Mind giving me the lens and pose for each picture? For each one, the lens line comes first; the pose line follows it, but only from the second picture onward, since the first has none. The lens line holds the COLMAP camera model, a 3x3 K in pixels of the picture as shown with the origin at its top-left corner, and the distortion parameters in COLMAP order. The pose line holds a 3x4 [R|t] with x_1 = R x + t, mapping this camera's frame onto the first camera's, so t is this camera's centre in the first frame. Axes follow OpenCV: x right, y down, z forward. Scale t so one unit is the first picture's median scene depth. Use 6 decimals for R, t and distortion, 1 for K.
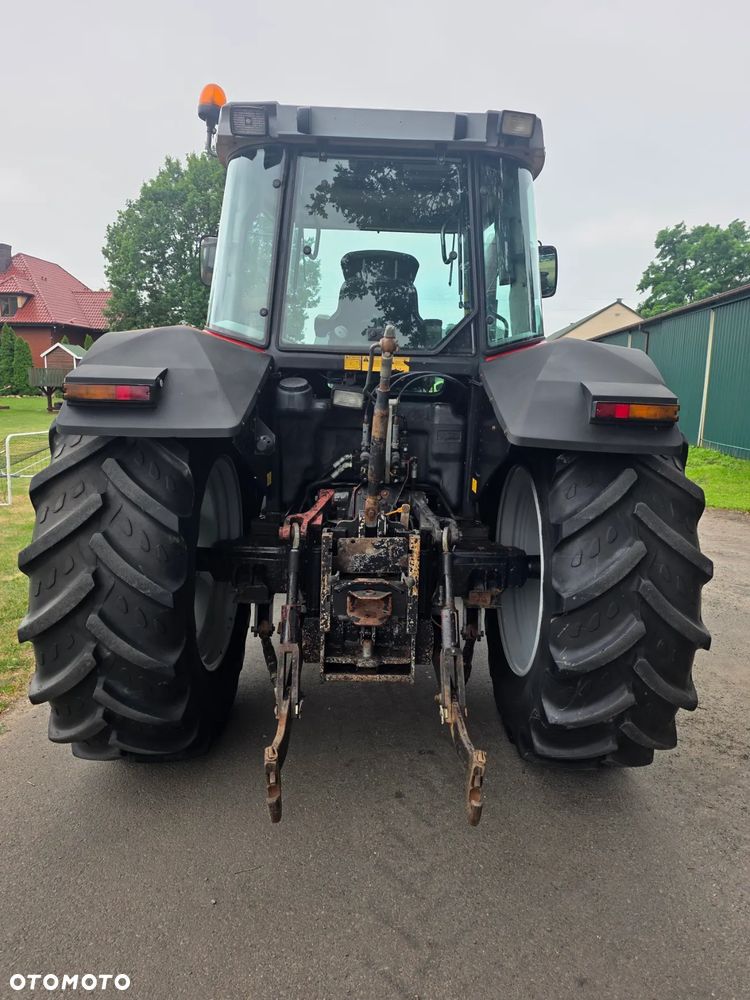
lens RADIAL K [[667.3, 0, 384.4], [0, 667.3, 496.0], [0, 0, 1]] dist [0.056004, -0.037911]
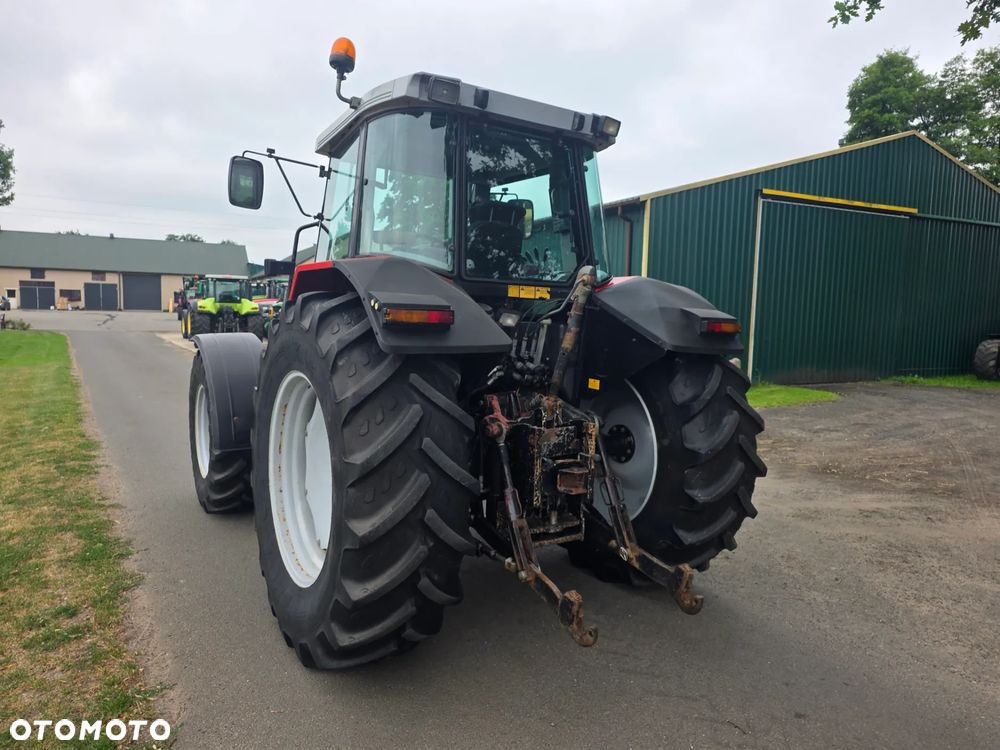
lens RADIAL K [[667.3, 0, 499.8], [0, 667.3, 375.7], [0, 0, 1]] dist [0.056004, -0.037911]
pose [[0.852306, -0.047702, 0.520863, -0.758015], [0.077810, 0.996315, -0.036078, 0.000312], [-0.517223, 0.071278, 0.852877, -0.037718]]
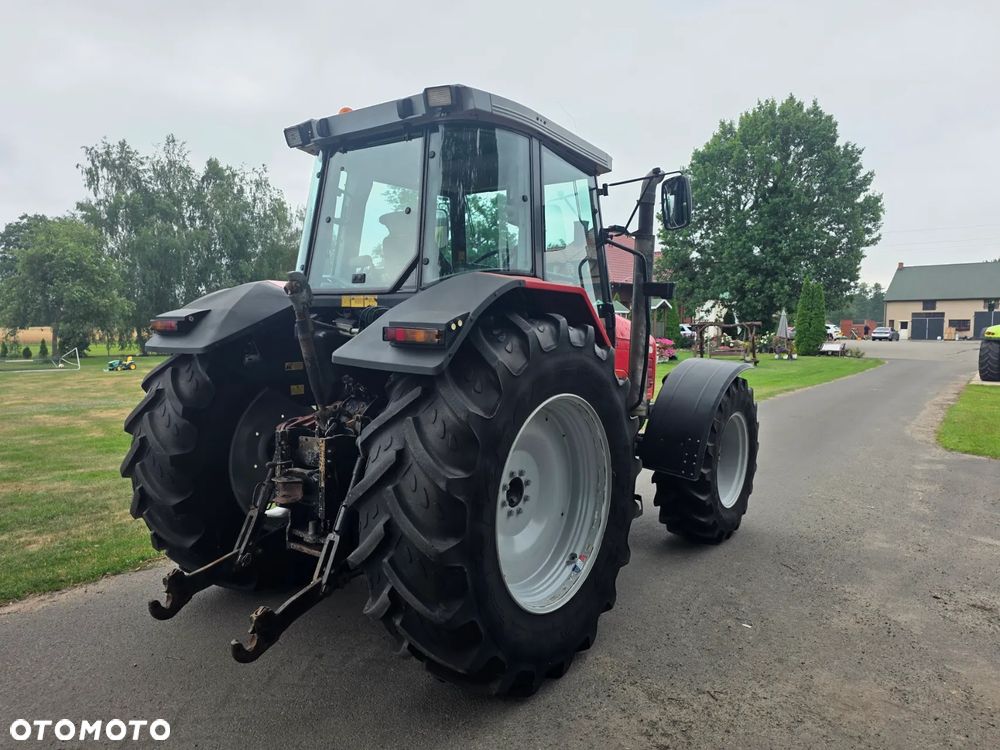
lens RADIAL K [[667.3, 0, 504.9], [0, 667.3, 375.1], [0, 0, 1]] dist [0.056004, -0.037911]
pose [[0.789352, 0.028114, -0.613297, 0.415622], [-0.091813, 0.993123, -0.072644, 0.002117], [0.607037, 0.113650, 0.786505, 0.084574]]
